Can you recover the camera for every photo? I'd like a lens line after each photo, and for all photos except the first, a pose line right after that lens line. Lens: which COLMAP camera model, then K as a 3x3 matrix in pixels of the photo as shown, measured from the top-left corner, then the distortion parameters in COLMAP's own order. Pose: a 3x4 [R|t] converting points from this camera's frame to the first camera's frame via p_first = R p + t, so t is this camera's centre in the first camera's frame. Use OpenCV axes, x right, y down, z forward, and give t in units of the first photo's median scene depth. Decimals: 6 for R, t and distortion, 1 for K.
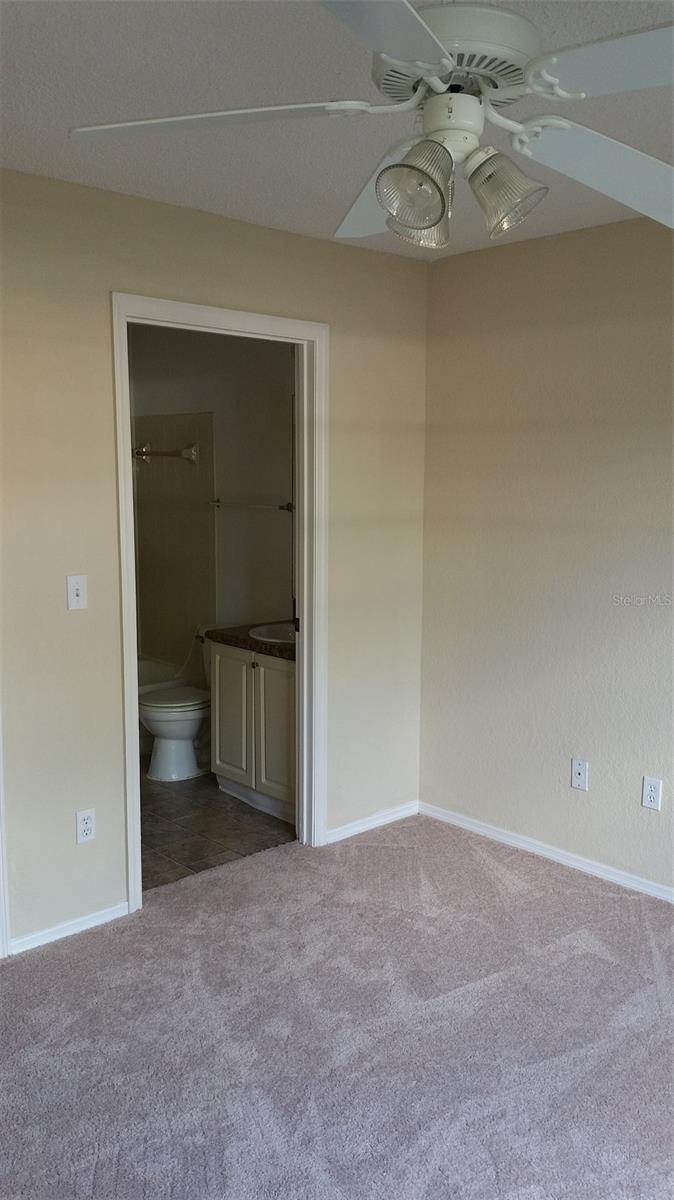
lens RADIAL K [[934.9, 0, 337.0], [0, 934.9, 600.0], [0, 0, 1]] dist [0.003248, -0.000901]
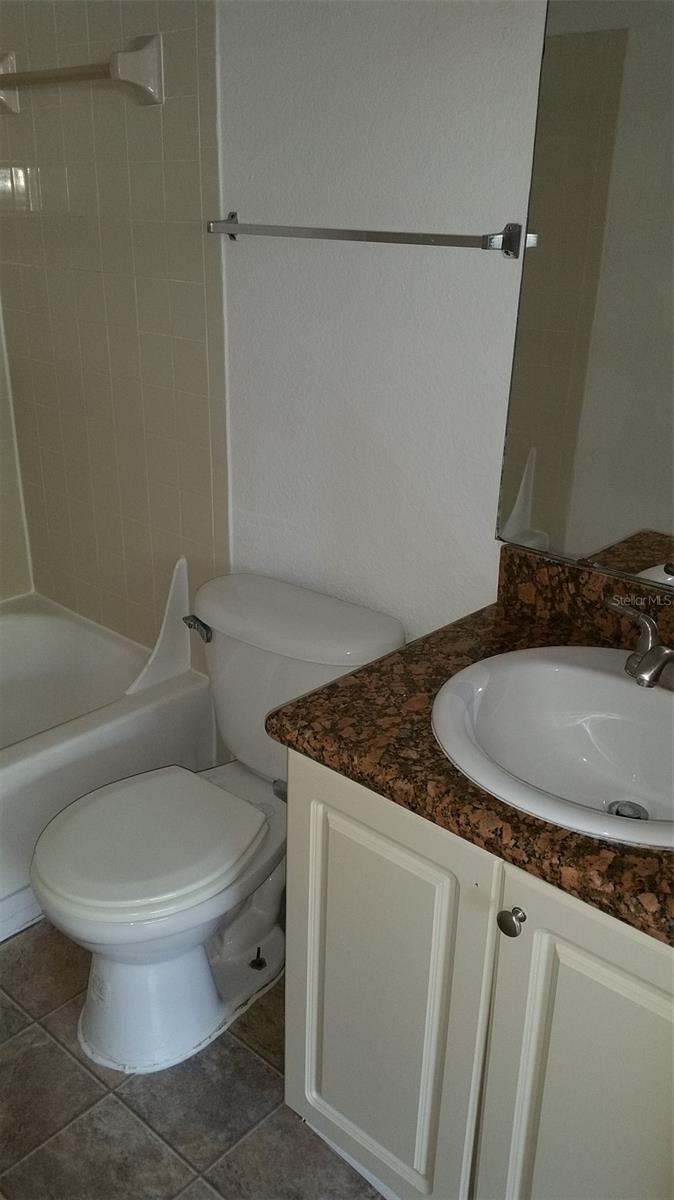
lens RADIAL K [[934.9, 0, 337.0], [0, 934.9, 600.0], [0, 0, 1]] dist [0.003248, -0.000901]
pose [[0.995386, -0.018811, 0.094094, -0.137565], [-0.006572, 0.964929, 0.262430, -0.068229], [-0.095731, -0.261838, 0.960352, 0.699069]]
